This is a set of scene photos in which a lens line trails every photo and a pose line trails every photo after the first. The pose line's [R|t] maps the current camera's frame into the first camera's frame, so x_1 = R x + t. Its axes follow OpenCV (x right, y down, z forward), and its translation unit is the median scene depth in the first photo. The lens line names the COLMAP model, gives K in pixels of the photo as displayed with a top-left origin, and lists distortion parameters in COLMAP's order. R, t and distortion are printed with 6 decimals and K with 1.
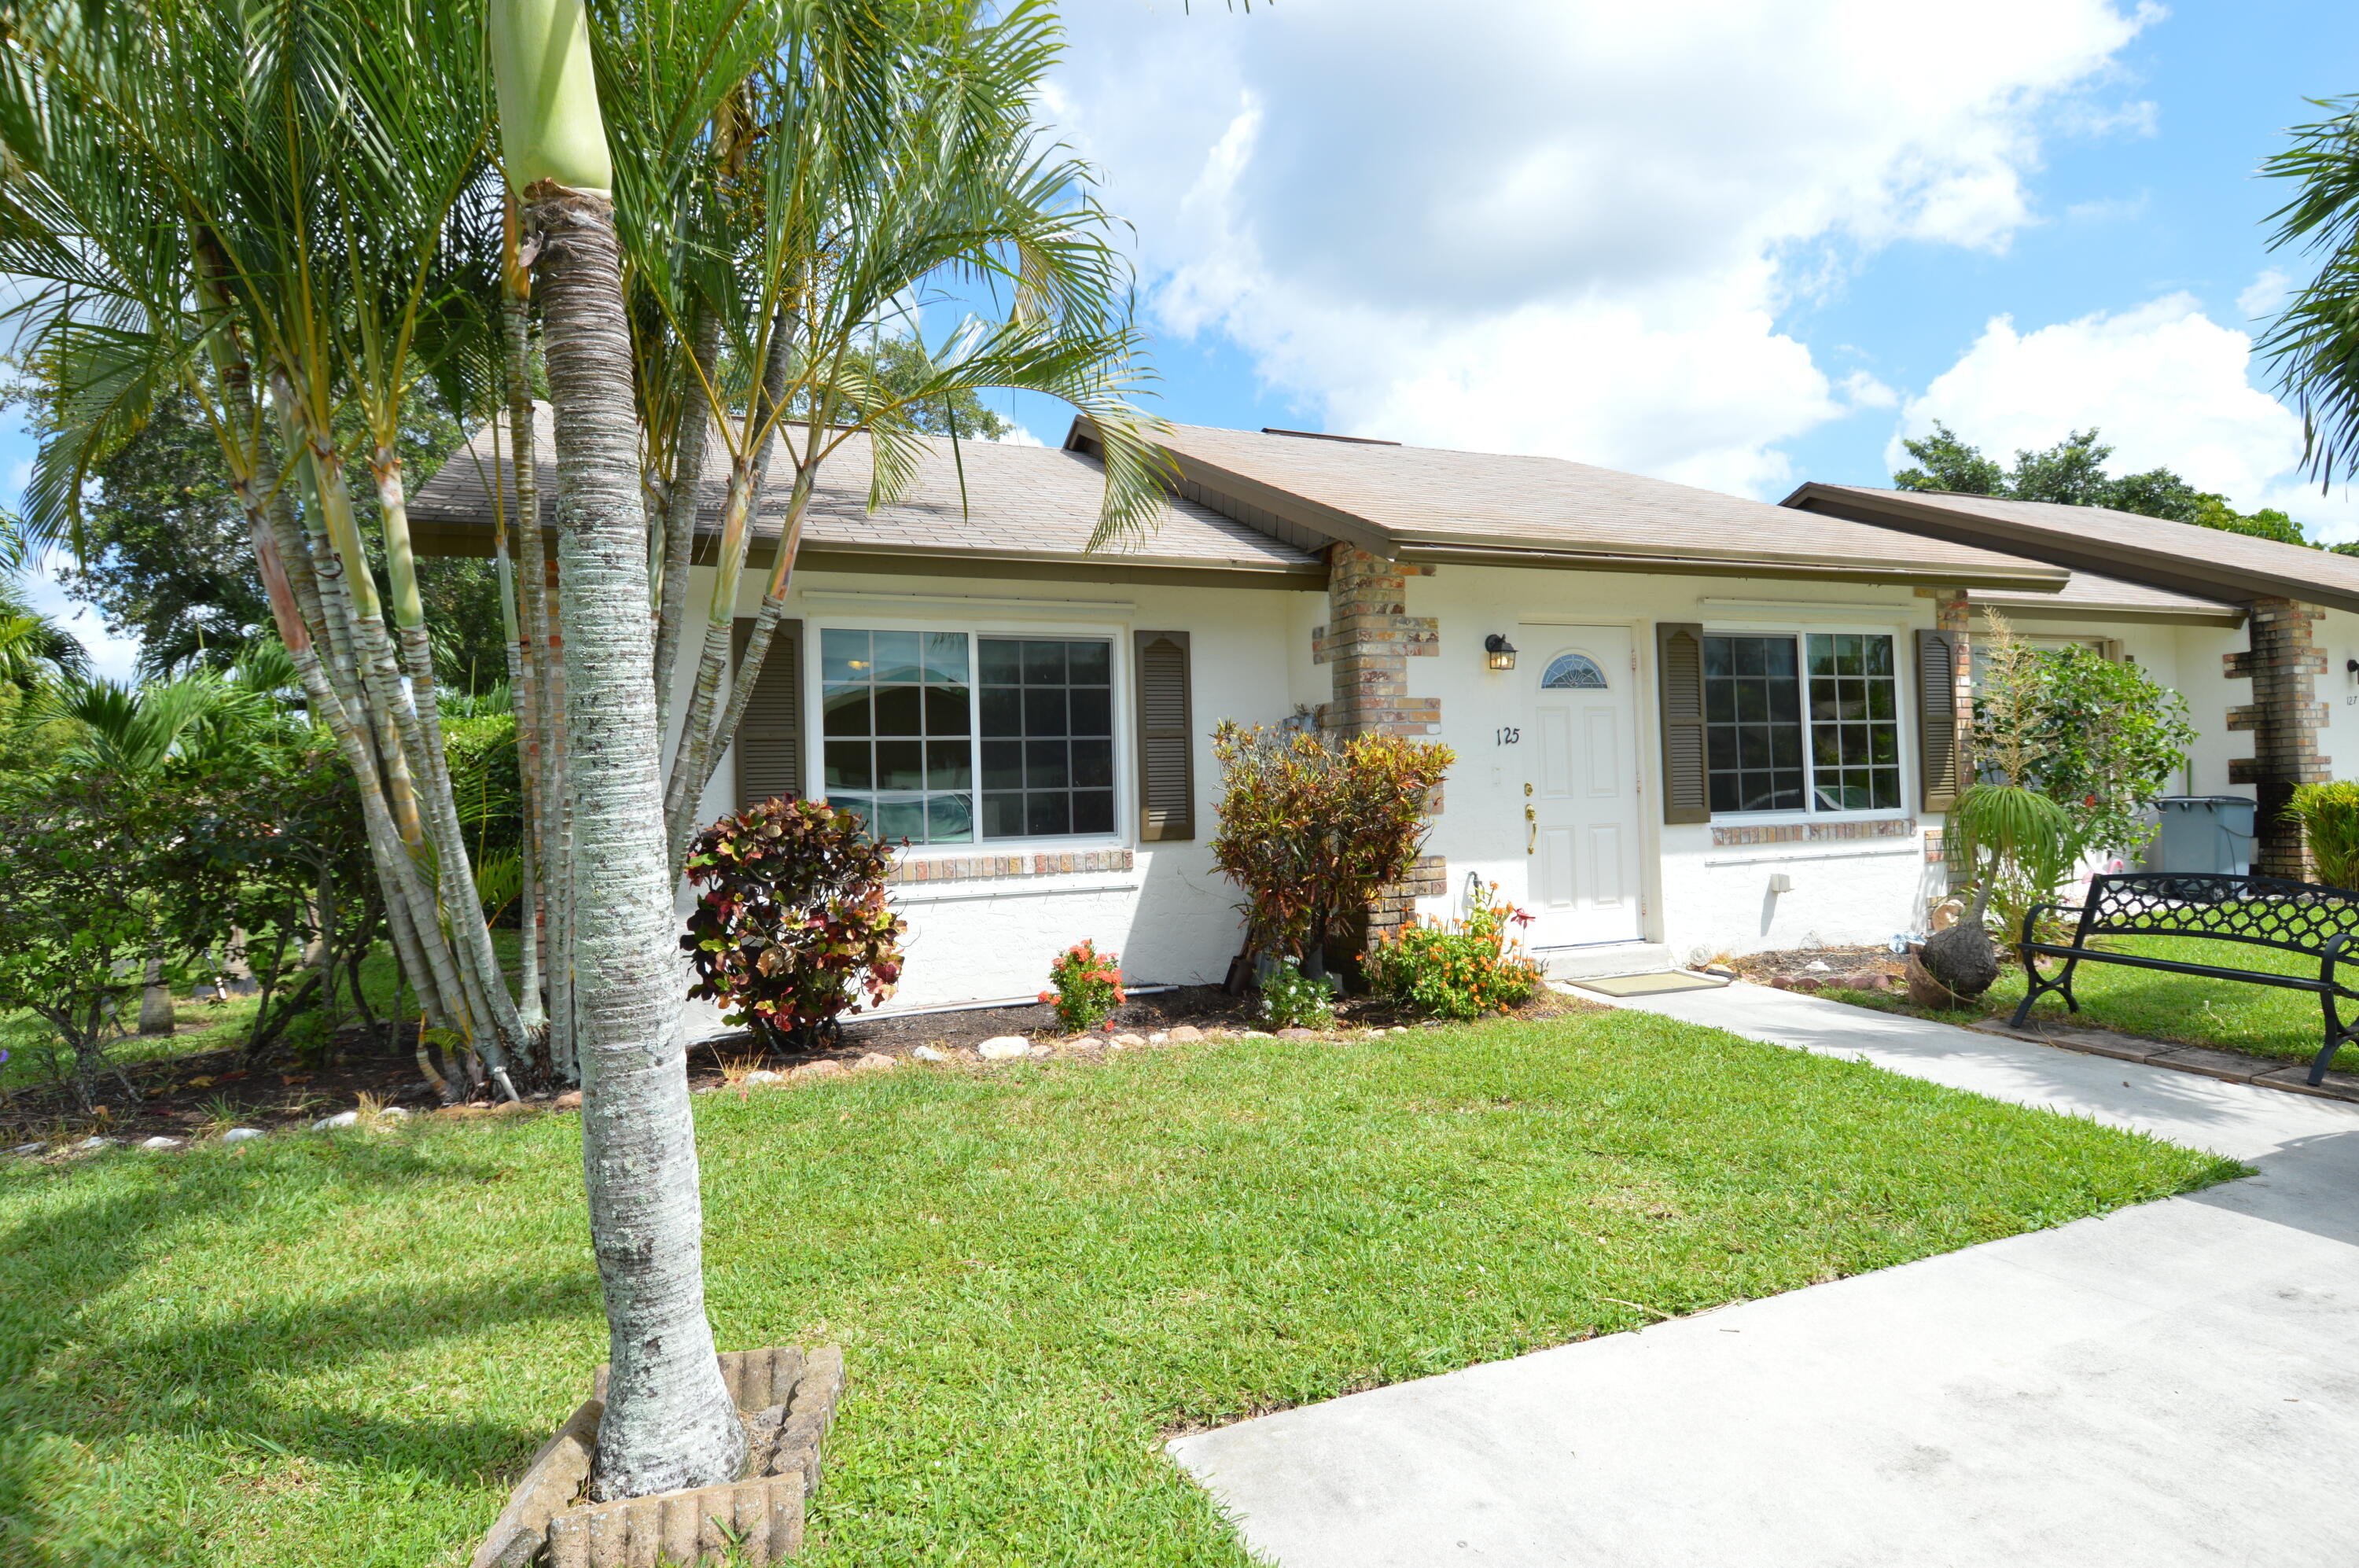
lens RADIAL K [[1247.8, 0, 1164.2], [0, 1247.8, 766.0], [0, 0, 1]] dist [0.004952, -0.004567]
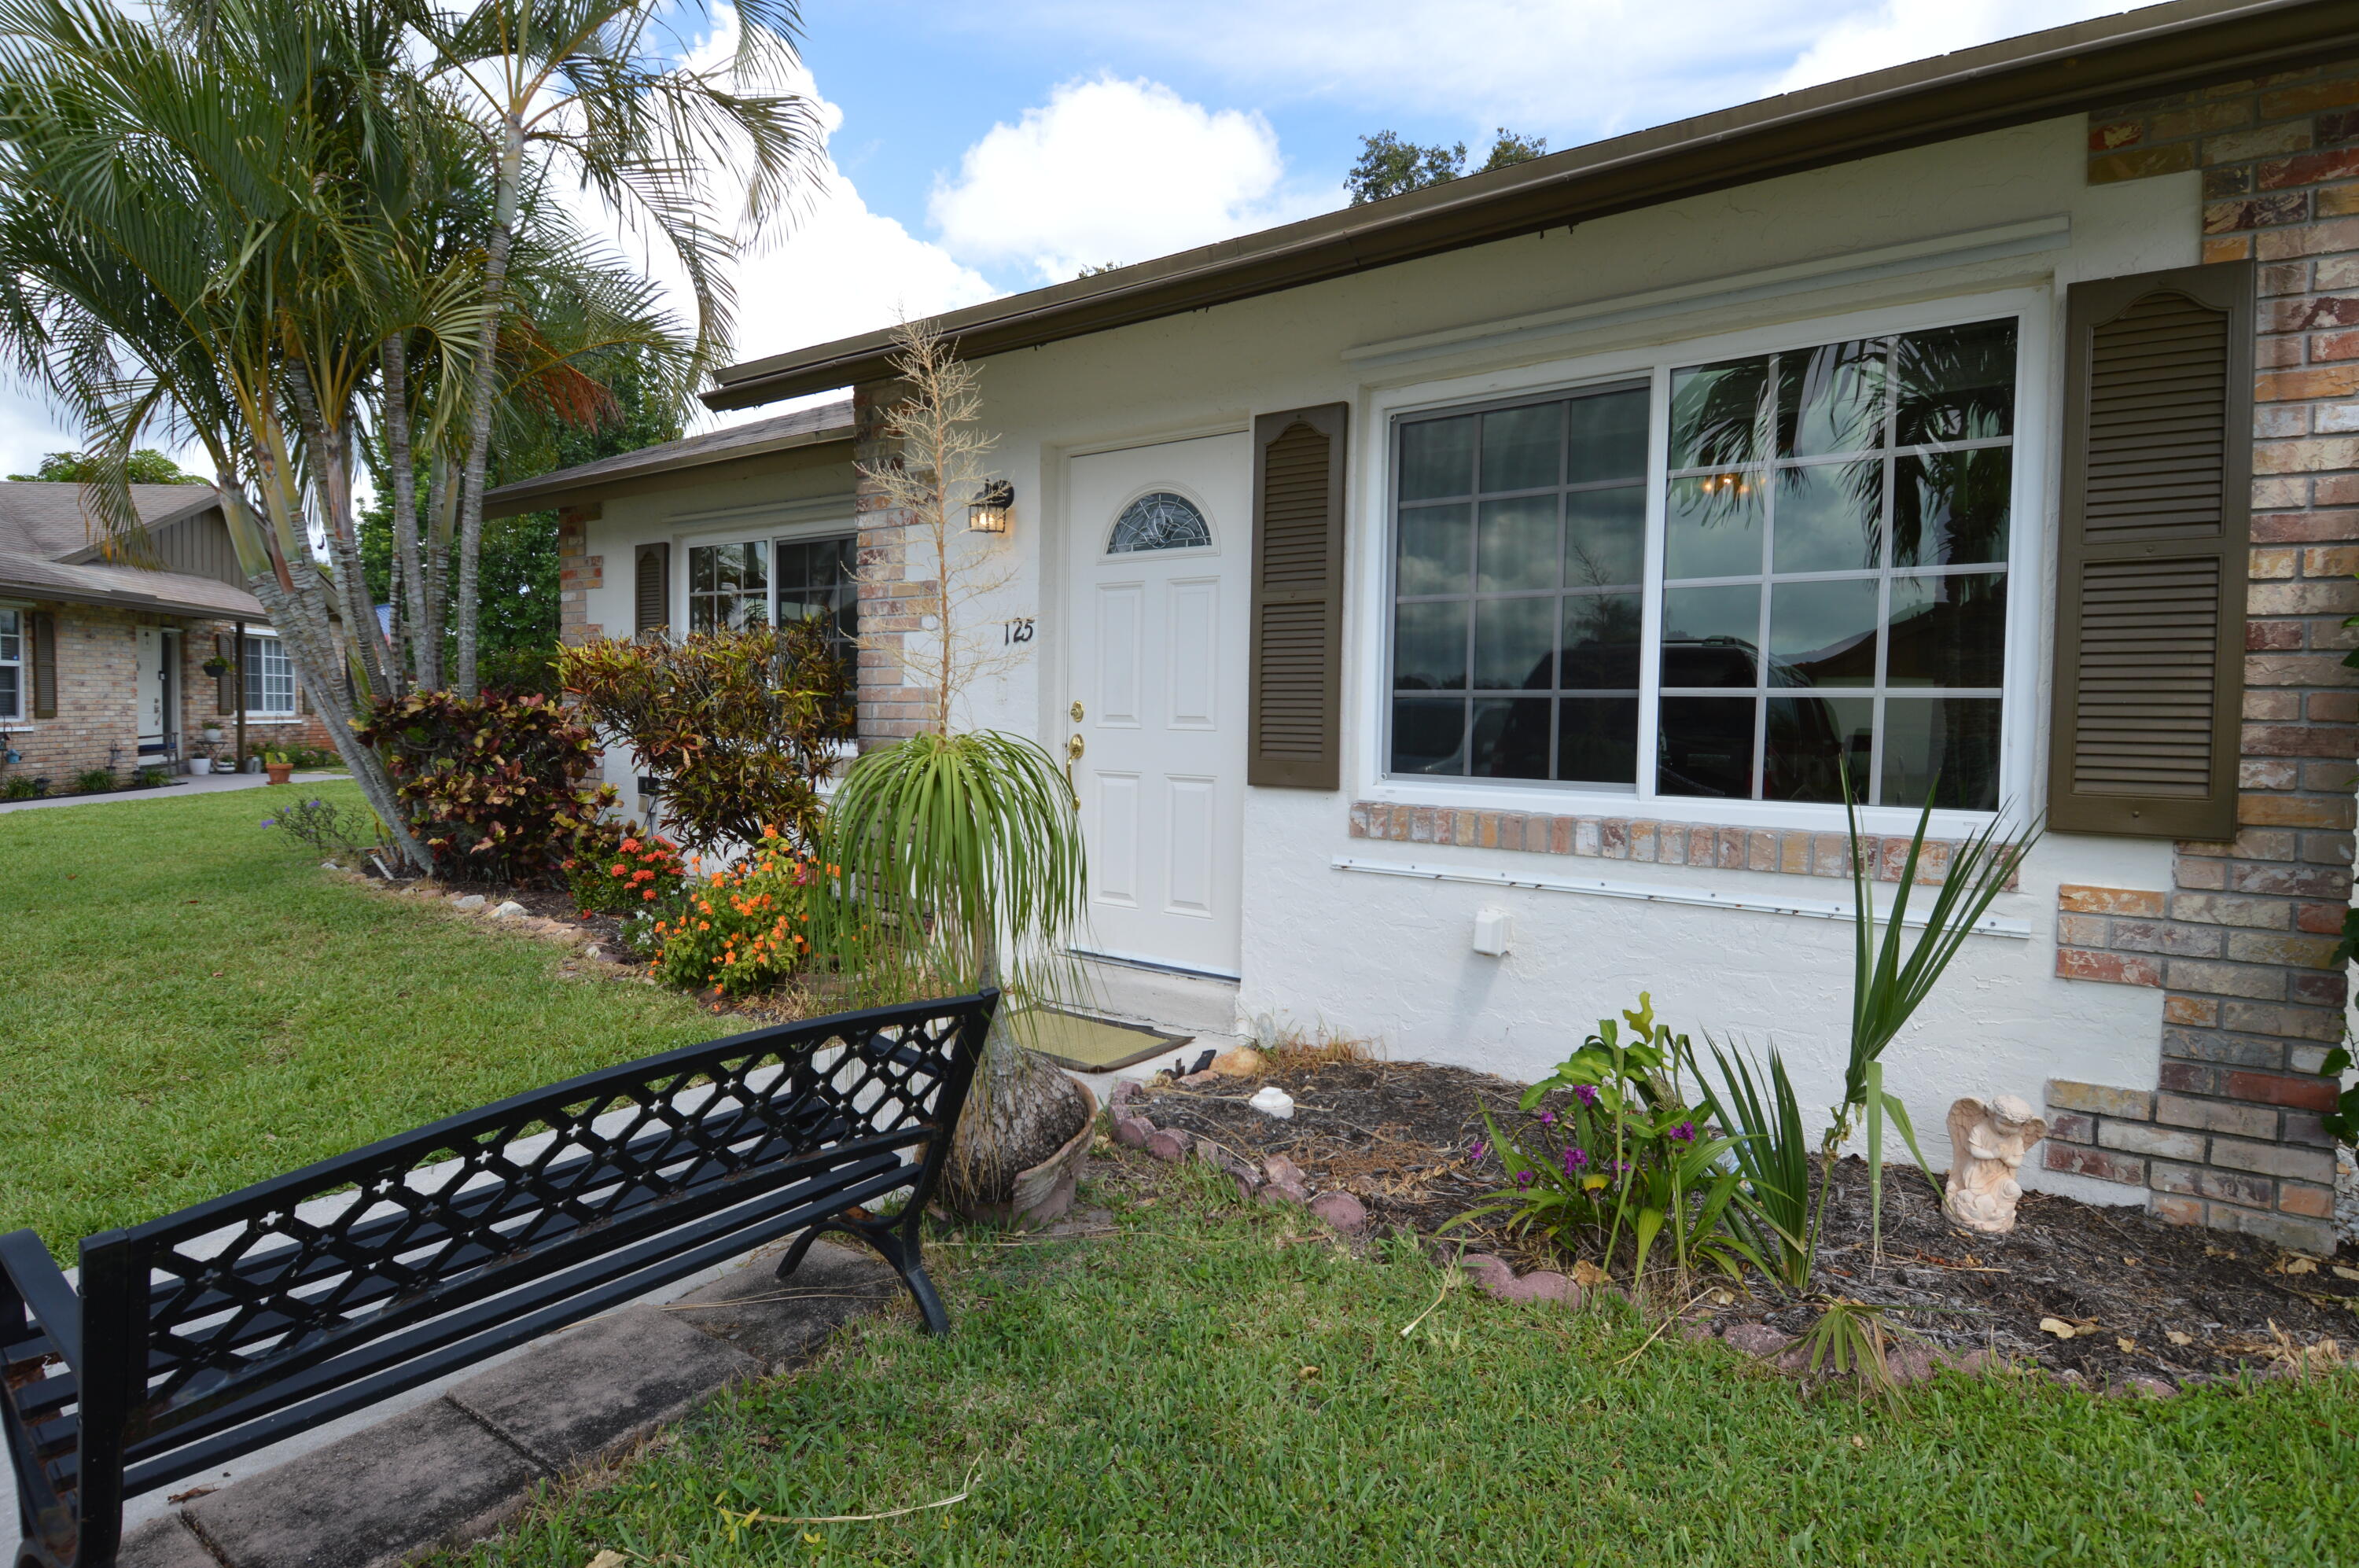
lens RADIAL K [[1247.8, 0, 1166.3], [0, 1247.8, 787.9], [0, 0, 1]] dist [0.004952, -0.004567]
pose [[0.513834, 0.089921, -0.853164, 0.894733], [-0.013977, 0.995237, 0.096477, -0.005371], [0.857776, -0.037649, 0.512643, 0.714168]]
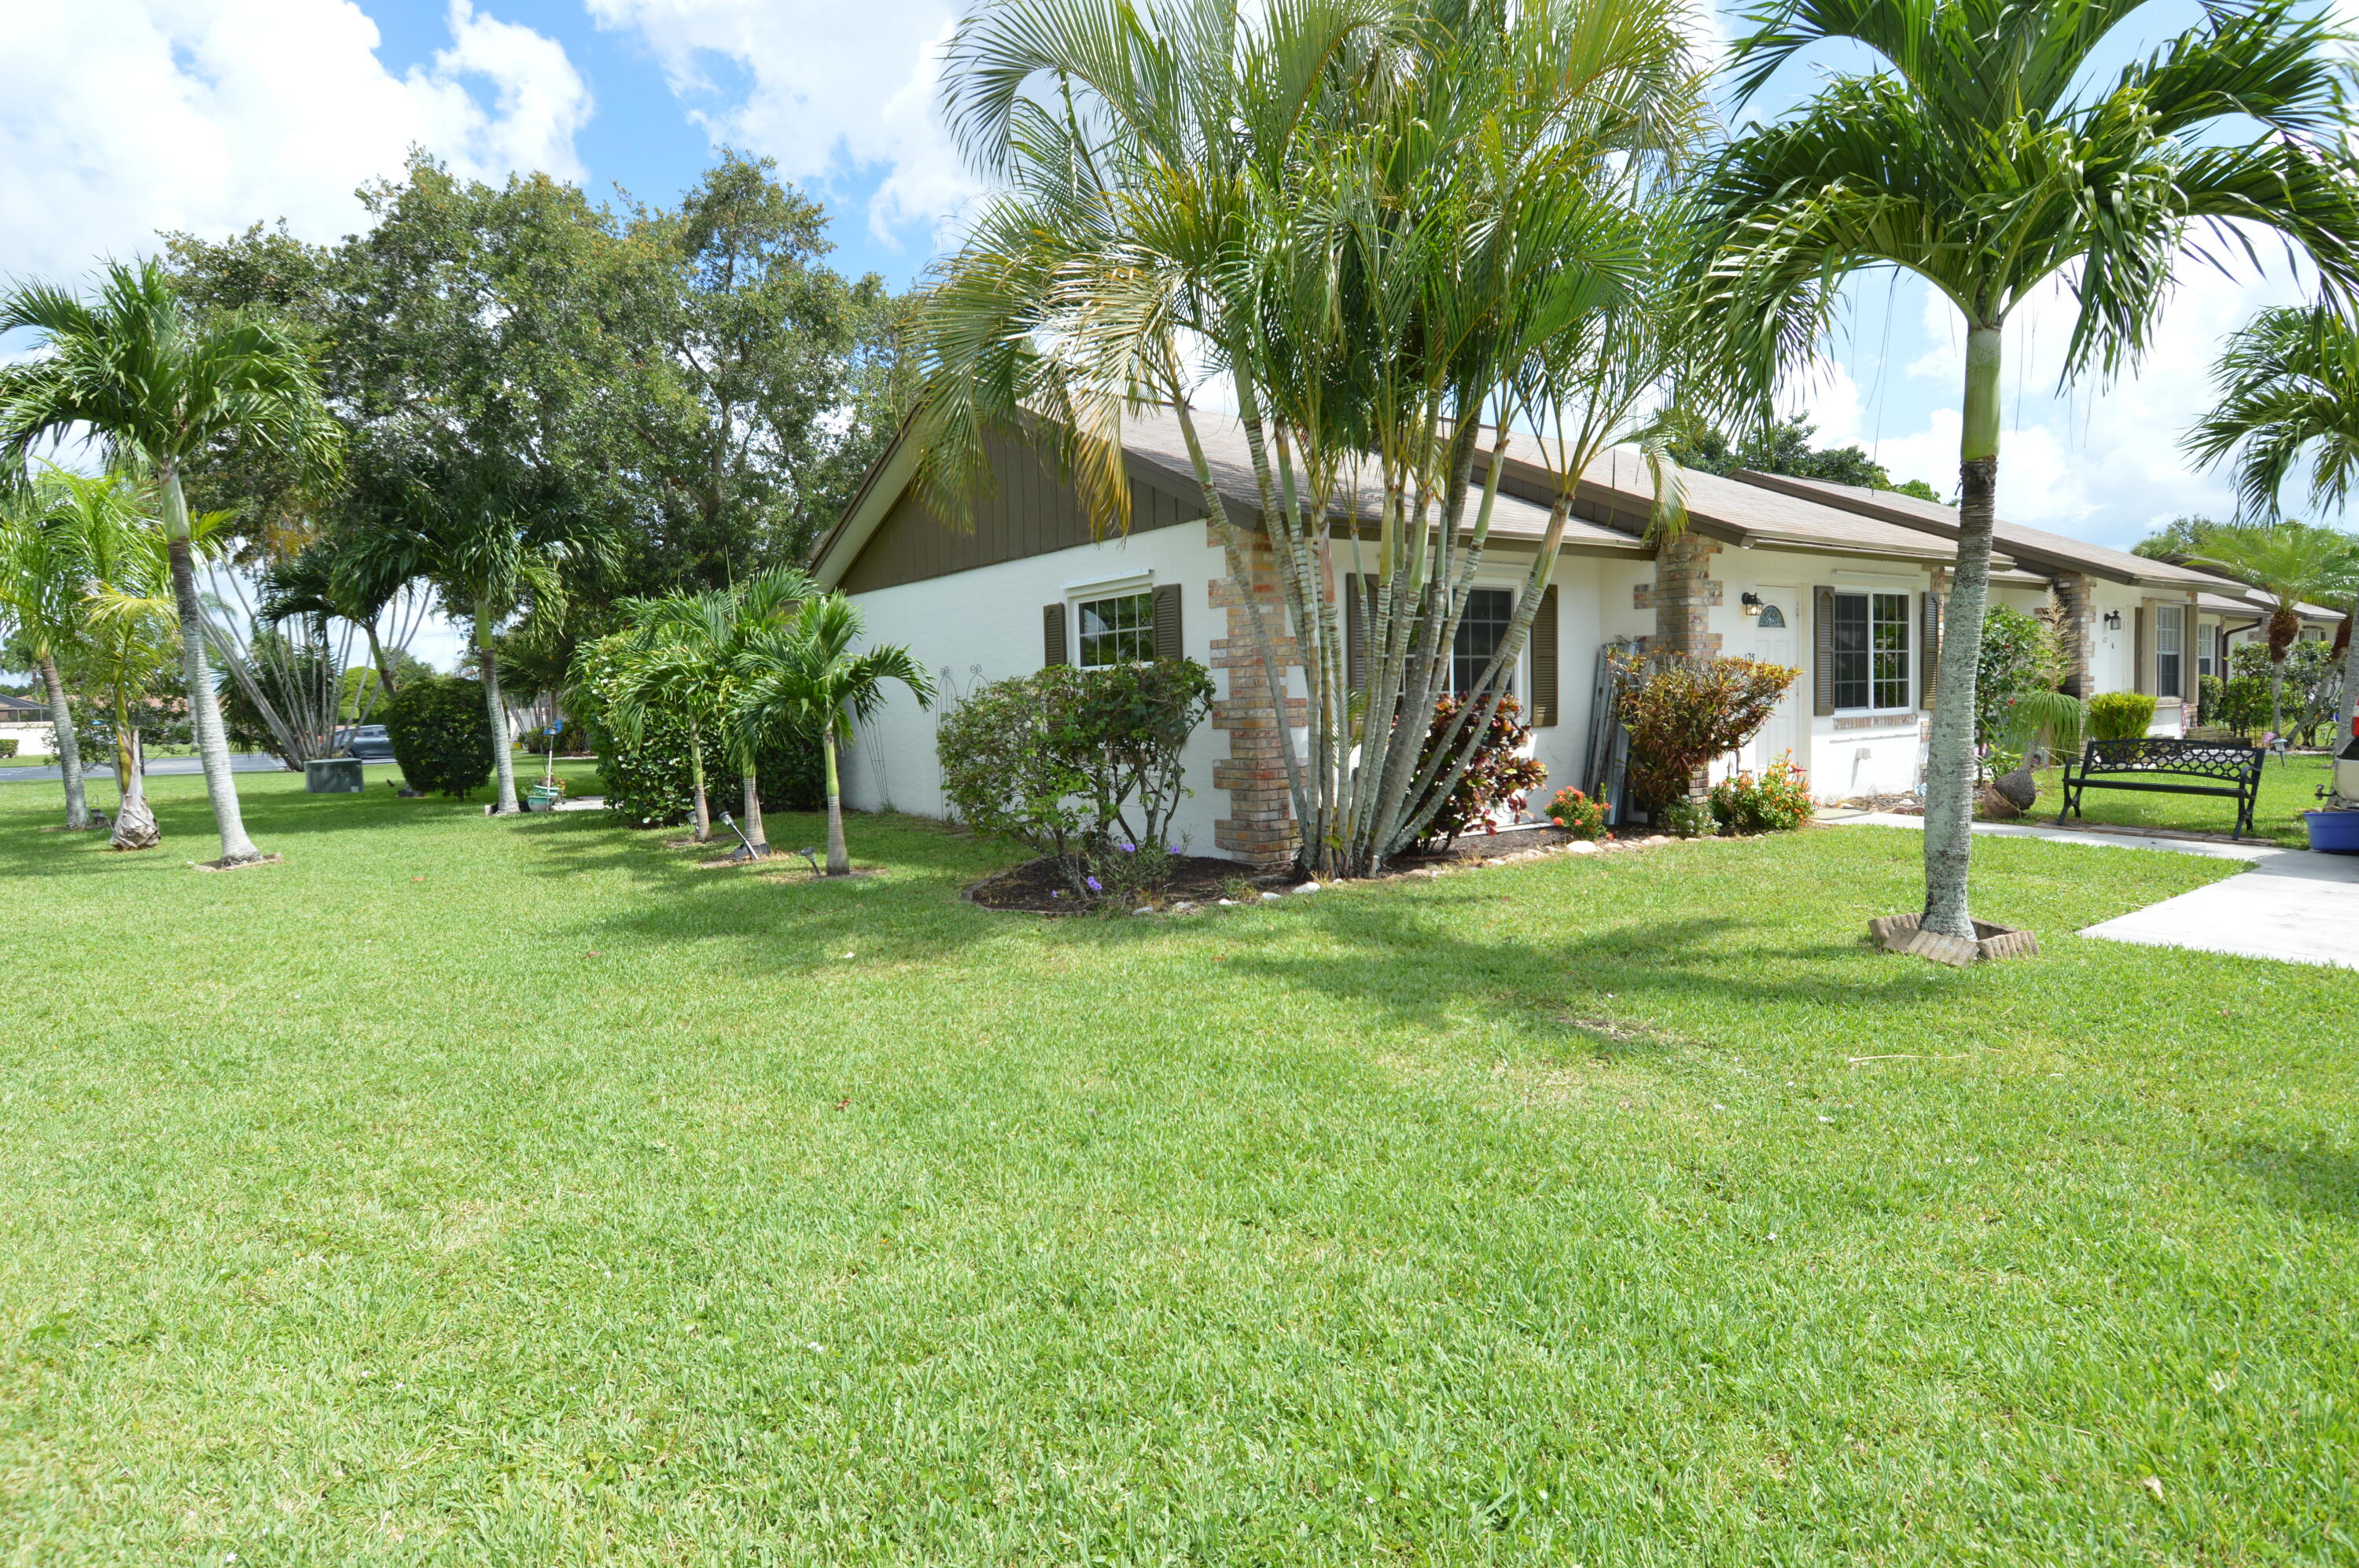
lens RADIAL K [[1247.8, 0, 1178.3], [0, 1247.8, 784.9], [0, 0, 1]] dist [0.004952, -0.004567]
pose [[0.967978, -0.014261, 0.250631, -0.799613], [-0.007164, 0.996409, 0.084365, 0.006787], [-0.250934, -0.083459, 0.964400, -0.331346]]
